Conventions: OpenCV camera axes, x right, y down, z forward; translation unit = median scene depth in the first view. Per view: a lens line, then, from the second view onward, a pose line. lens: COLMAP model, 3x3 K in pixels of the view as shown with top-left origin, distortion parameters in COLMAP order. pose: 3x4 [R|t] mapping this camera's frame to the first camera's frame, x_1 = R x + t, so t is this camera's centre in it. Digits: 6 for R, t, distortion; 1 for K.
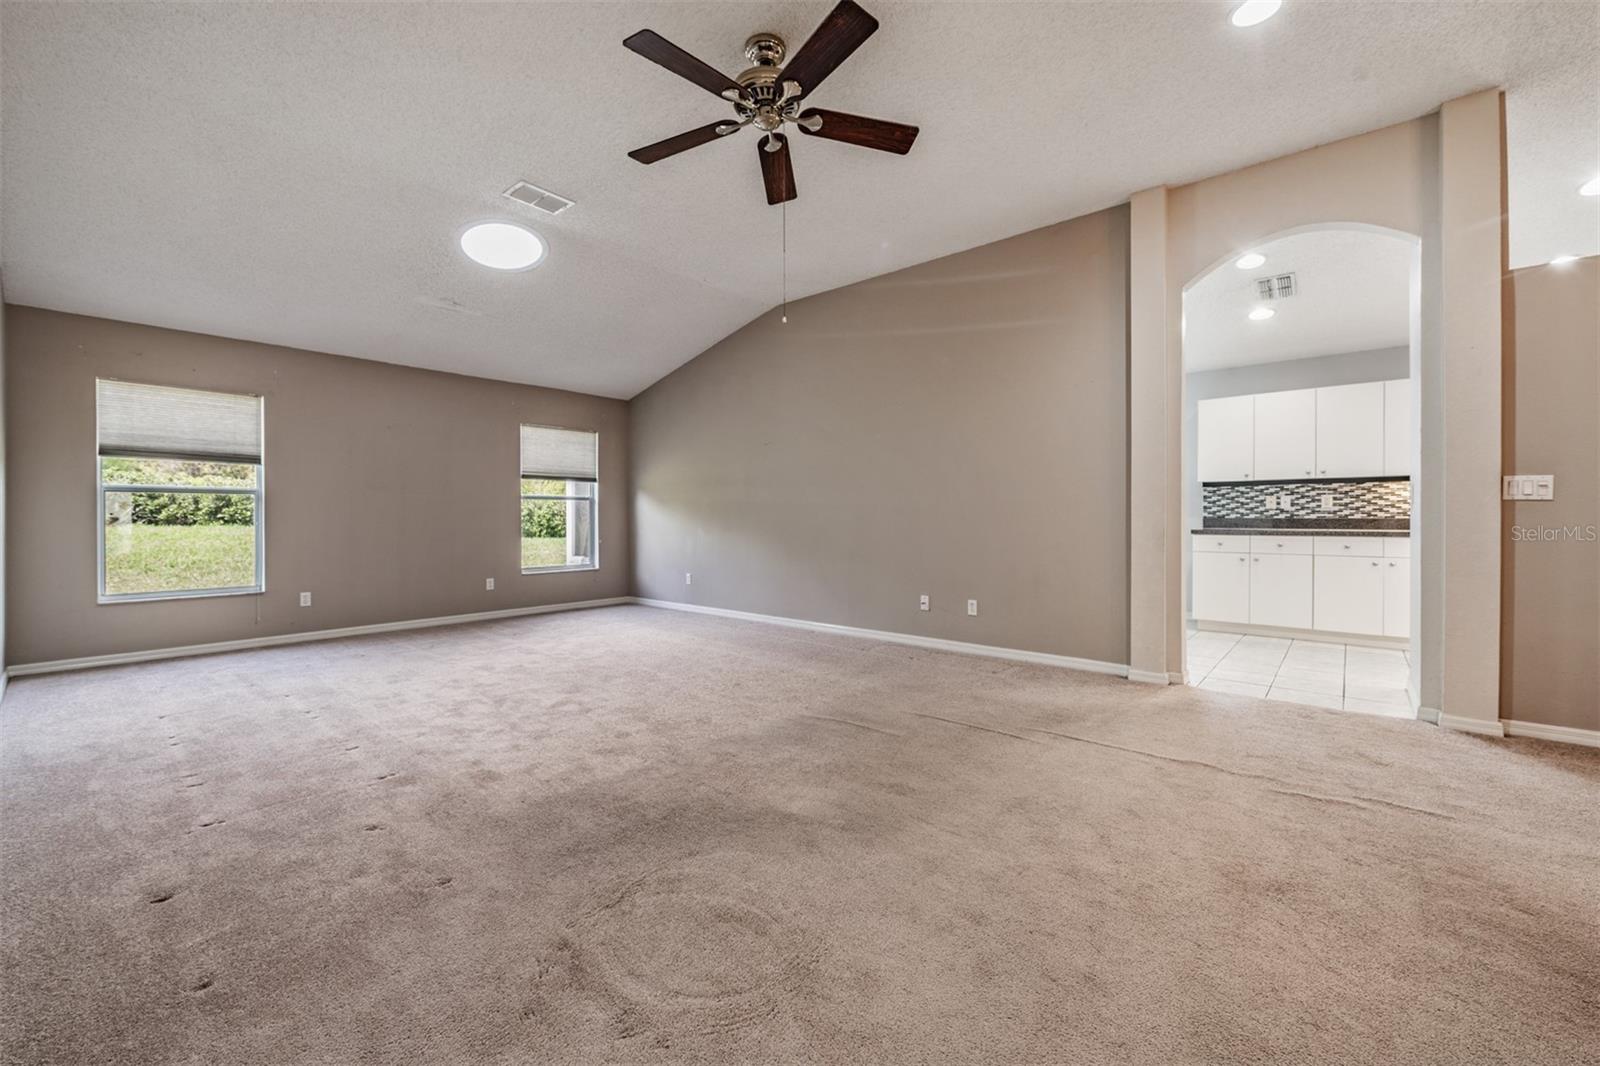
lens RADIAL K [[630.0, 0, 787.4], [0, 630.0, 525.1], [0, 0, 1]] dist [-0.010314, -0.001784]
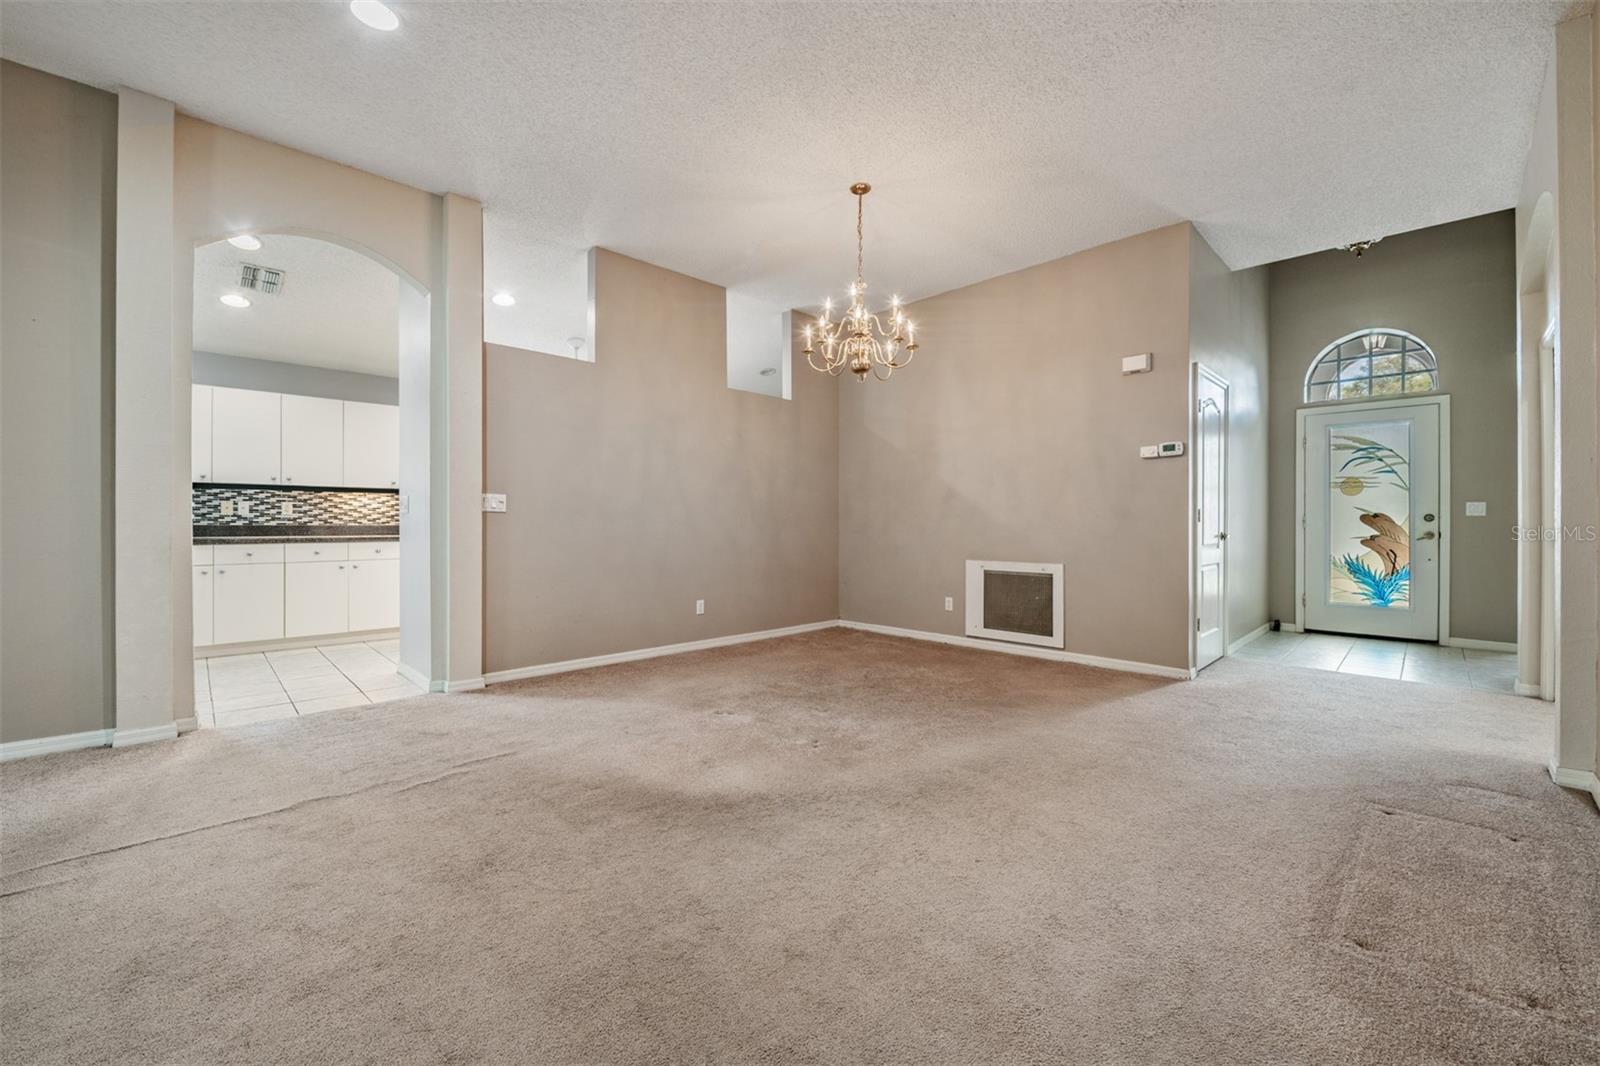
lens RADIAL K [[630.0, 0, 803.2], [0, 630.0, 527.4], [0, 0, 1]] dist [-0.010314, -0.001784]
pose [[0.075081, -0.004756, 0.997166, -0.108916], [0.011944, 0.999921, 0.003870, -0.002091], [-0.997106, 0.011620, 0.075132, 0.144946]]
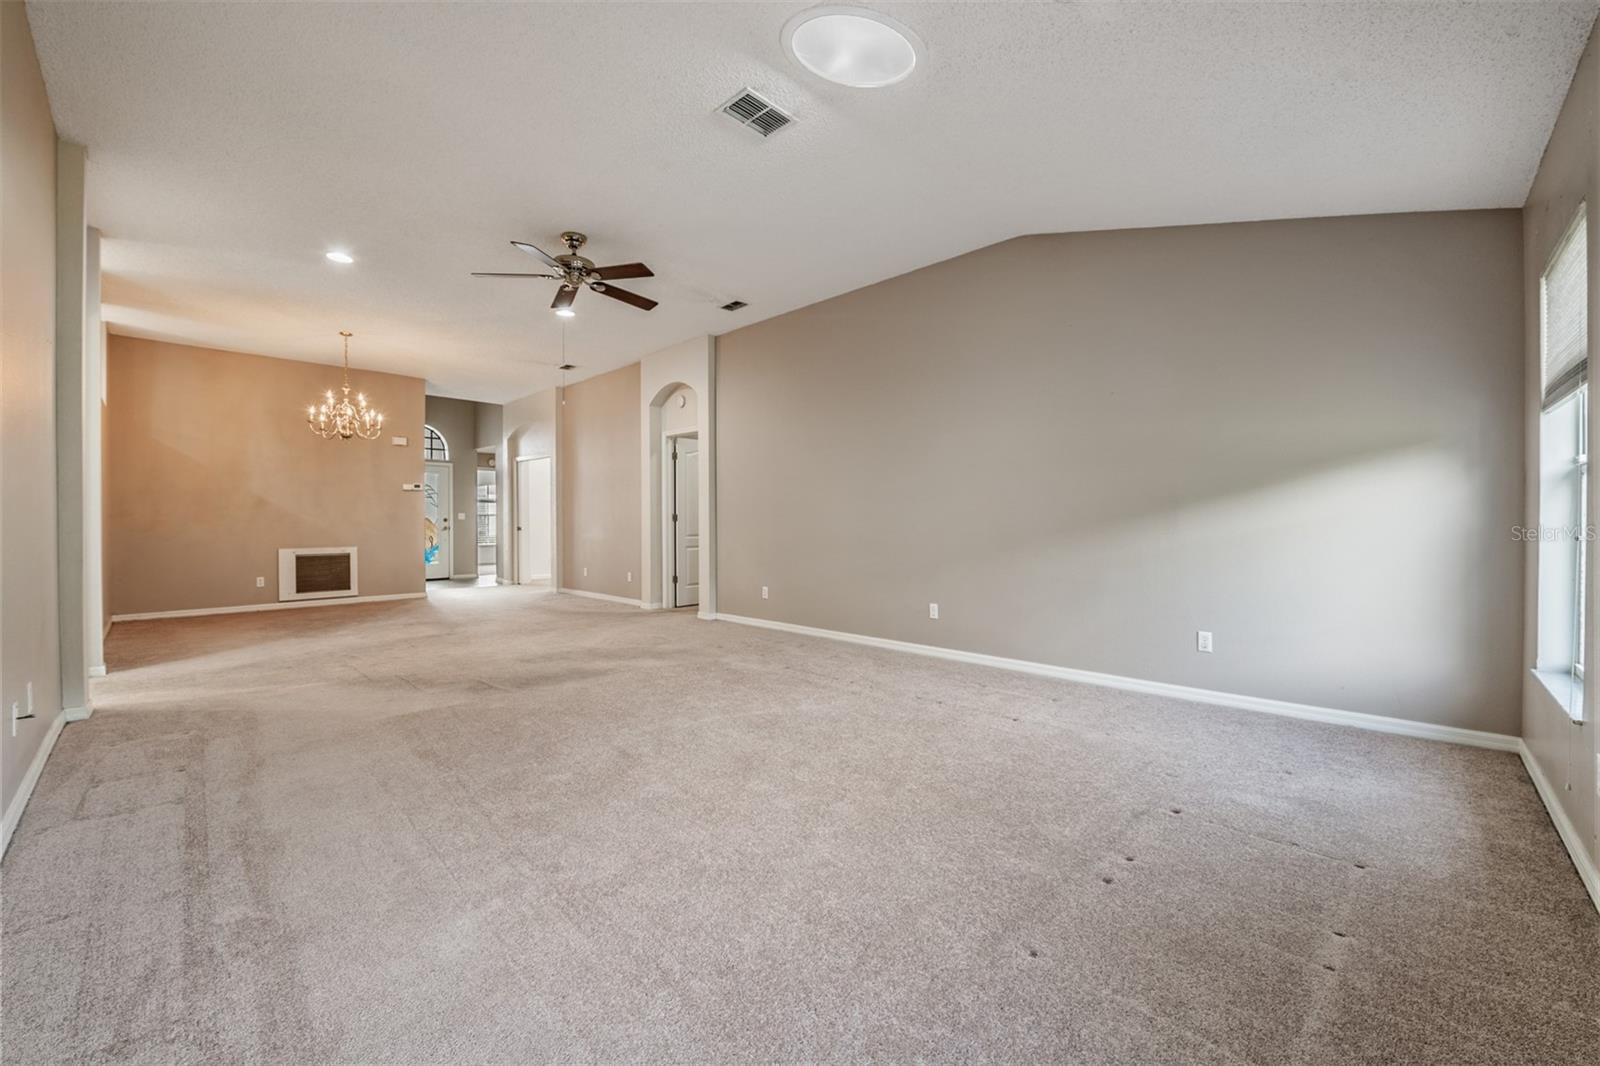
lens RADIAL K [[630.0, 0, 811.4], [0, 630.0, 534.5], [0, 0, 1]] dist [-0.010314, -0.001784]
pose [[-0.999458, 0.001056, 0.032909, -0.438845], [0.002144, 0.999452, 0.033036, -0.027350], [-0.032856, 0.033089, -0.998912, 1.735119]]
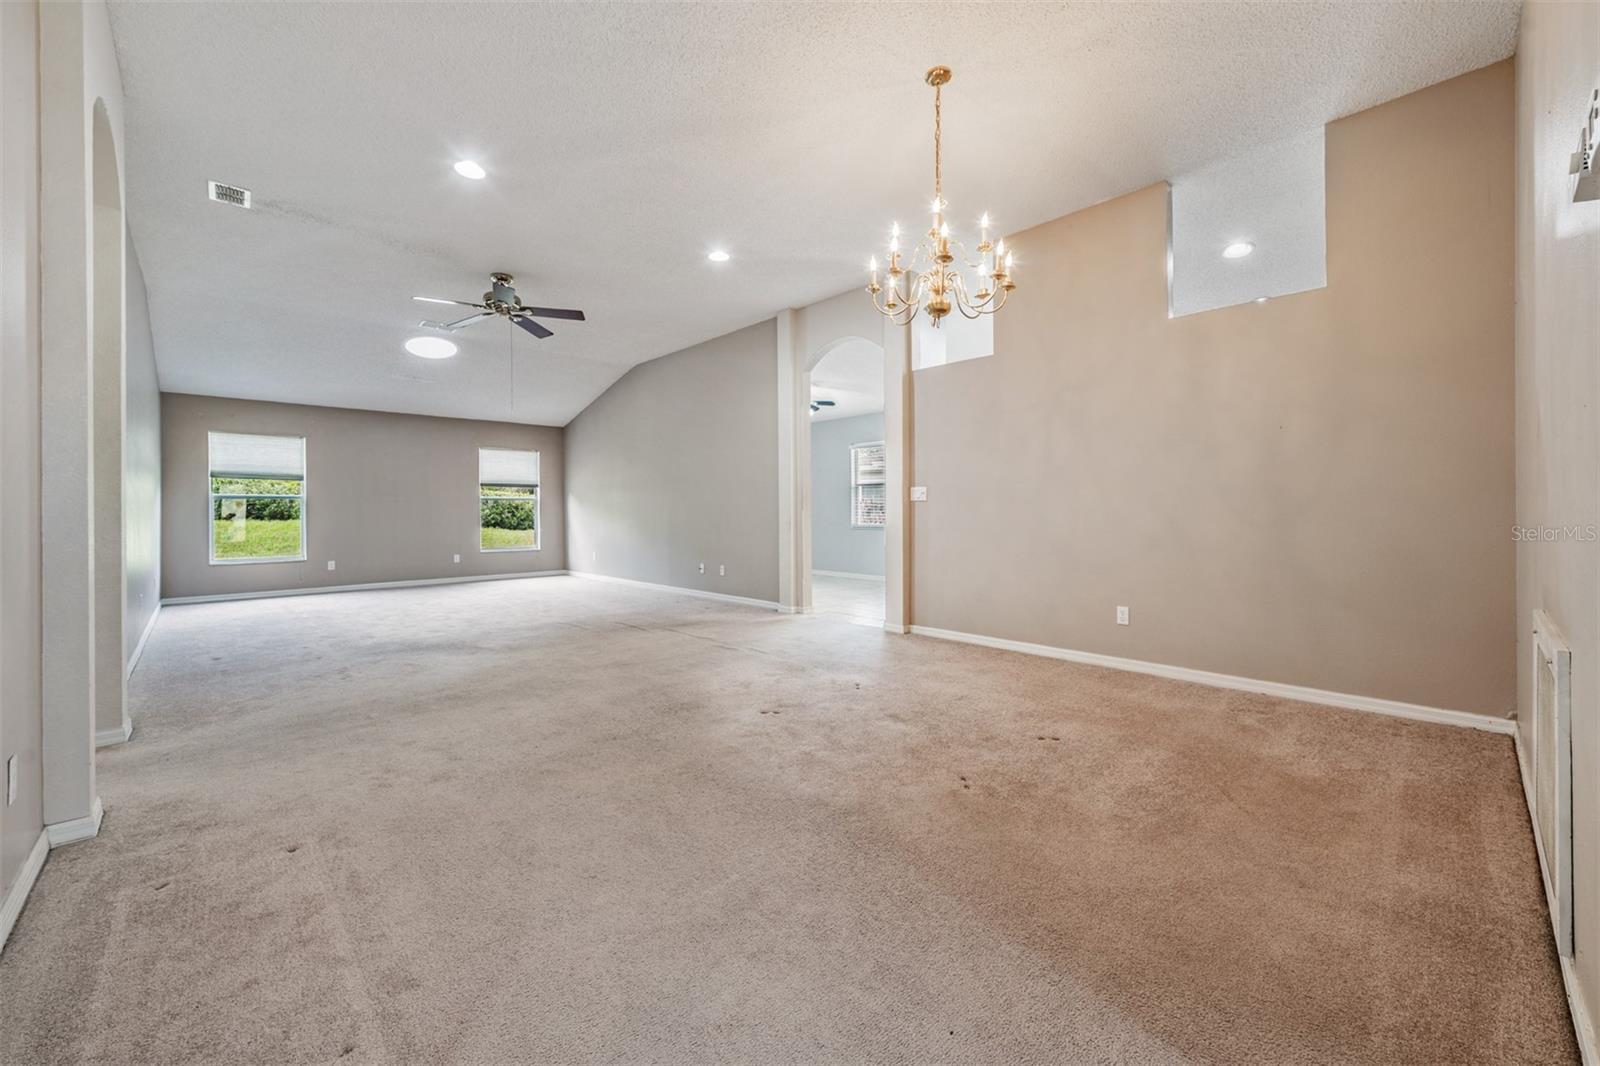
lens RADIAL K [[630.0, 0, 793.0], [0, 630.0, 516.3], [0, 0, 1]] dist [-0.010314, -0.001784]
pose [[0.994585, -0.003850, -0.103859, 0.731939], [0.003419, 0.999985, -0.004332, 0.007435], [0.103874, 0.003954, 0.994583, -0.594537]]
